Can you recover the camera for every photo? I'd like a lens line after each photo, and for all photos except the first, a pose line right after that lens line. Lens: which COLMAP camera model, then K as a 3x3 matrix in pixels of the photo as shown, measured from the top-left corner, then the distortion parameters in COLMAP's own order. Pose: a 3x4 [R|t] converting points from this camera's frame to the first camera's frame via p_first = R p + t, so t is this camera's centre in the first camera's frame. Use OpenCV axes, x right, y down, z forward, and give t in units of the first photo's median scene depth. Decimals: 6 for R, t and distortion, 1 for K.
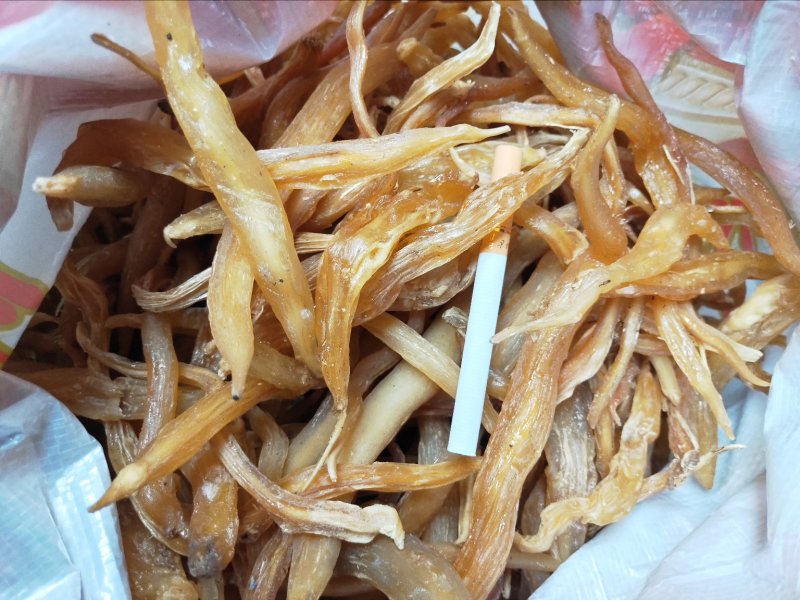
lens RADIAL K [[617.8, 0, 384.6], [0, 617.8, 300.4], [0, 0, 1]] dist [-0.001780, 0.004093]
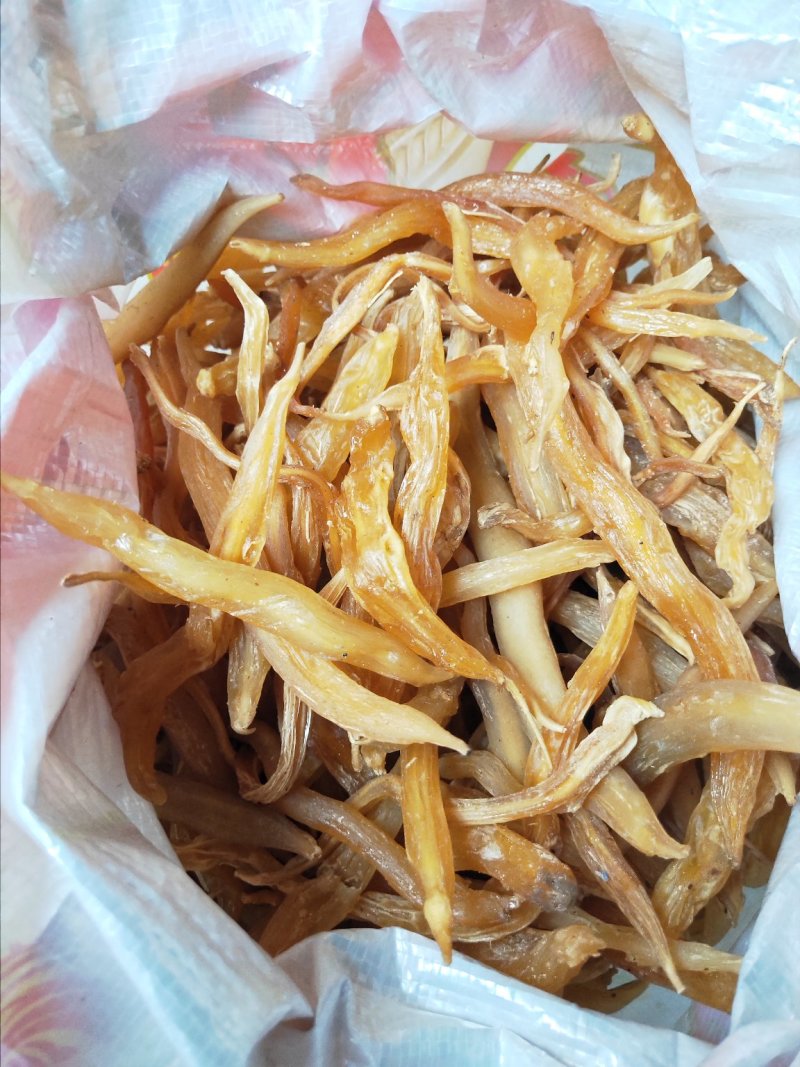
lens RADIAL K [[805.8, 0, 396.7], [0, 805.8, 545.2], [0, 0, 1]] dist [0.007458, 0.007194]
pose [[0.582767, -0.811392, 0.044998, -0.047719], [0.811582, 0.583939, 0.018676, -0.075226], [-0.041429, 0.025636, 0.998813, -0.152416]]
